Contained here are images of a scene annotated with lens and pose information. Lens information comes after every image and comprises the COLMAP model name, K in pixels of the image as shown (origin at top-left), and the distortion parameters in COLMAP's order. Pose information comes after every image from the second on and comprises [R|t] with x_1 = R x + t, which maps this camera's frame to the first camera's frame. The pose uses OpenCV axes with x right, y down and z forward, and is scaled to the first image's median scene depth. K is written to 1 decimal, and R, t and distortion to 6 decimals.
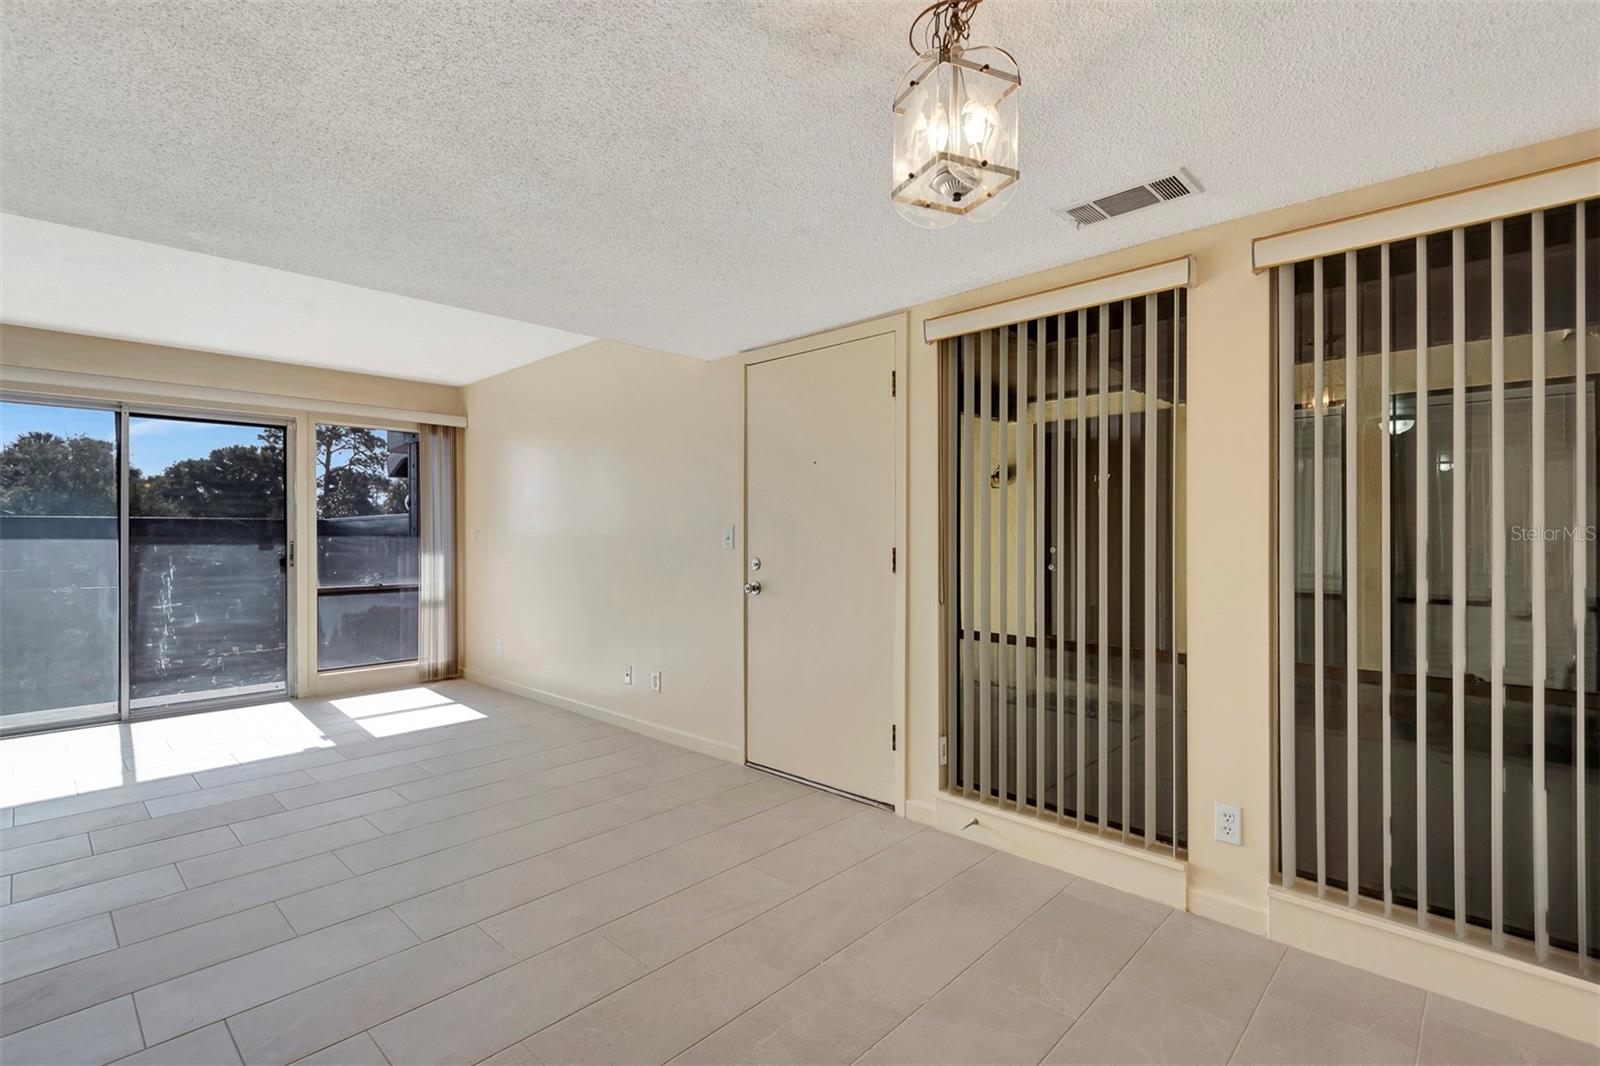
lens RADIAL K [[735.5, 0, 800.0], [0, 735.5, 533.0], [0, 0, 1]] dist [-0.023659, -0.000102]
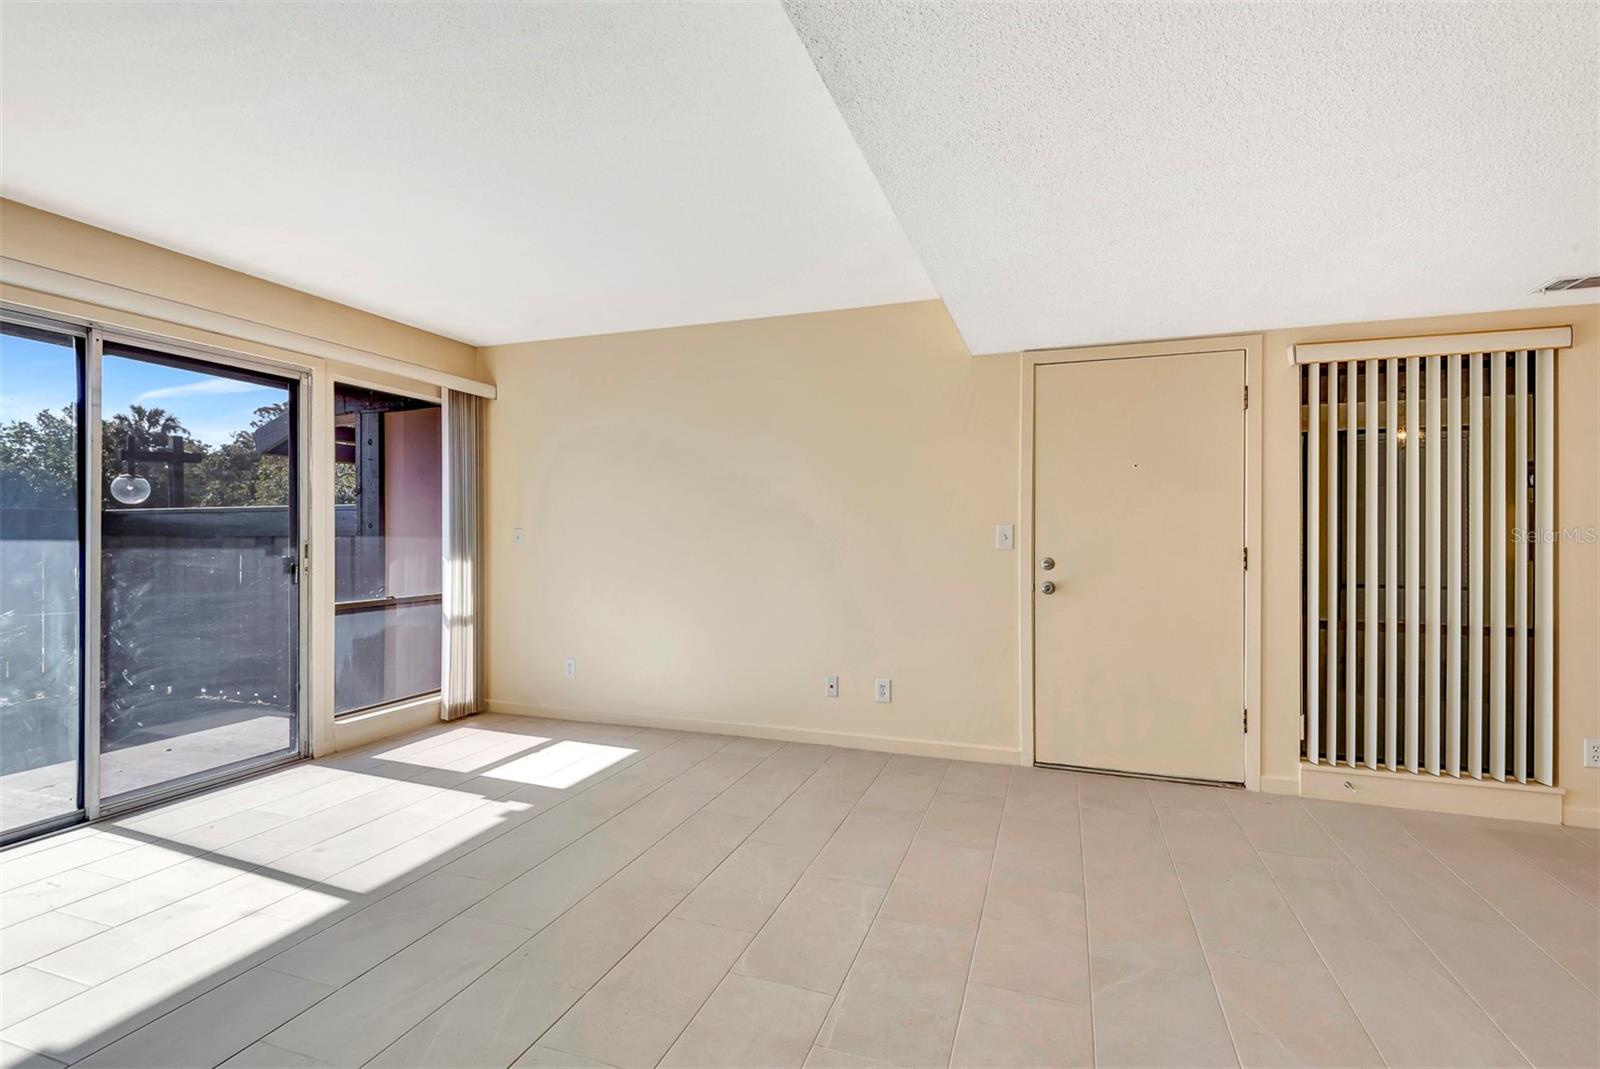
lens RADIAL K [[745.5, 0, 802.7], [0, 745.5, 532.8], [0, 0, 1]] dist [0.000904, -0.012861]
pose [[0.923850, 0.004893, 0.382723, -0.566984], [-0.004648, 0.999988, -0.001564, 0.002533], [-0.382726, -0.000334, 0.923862, 0.142169]]
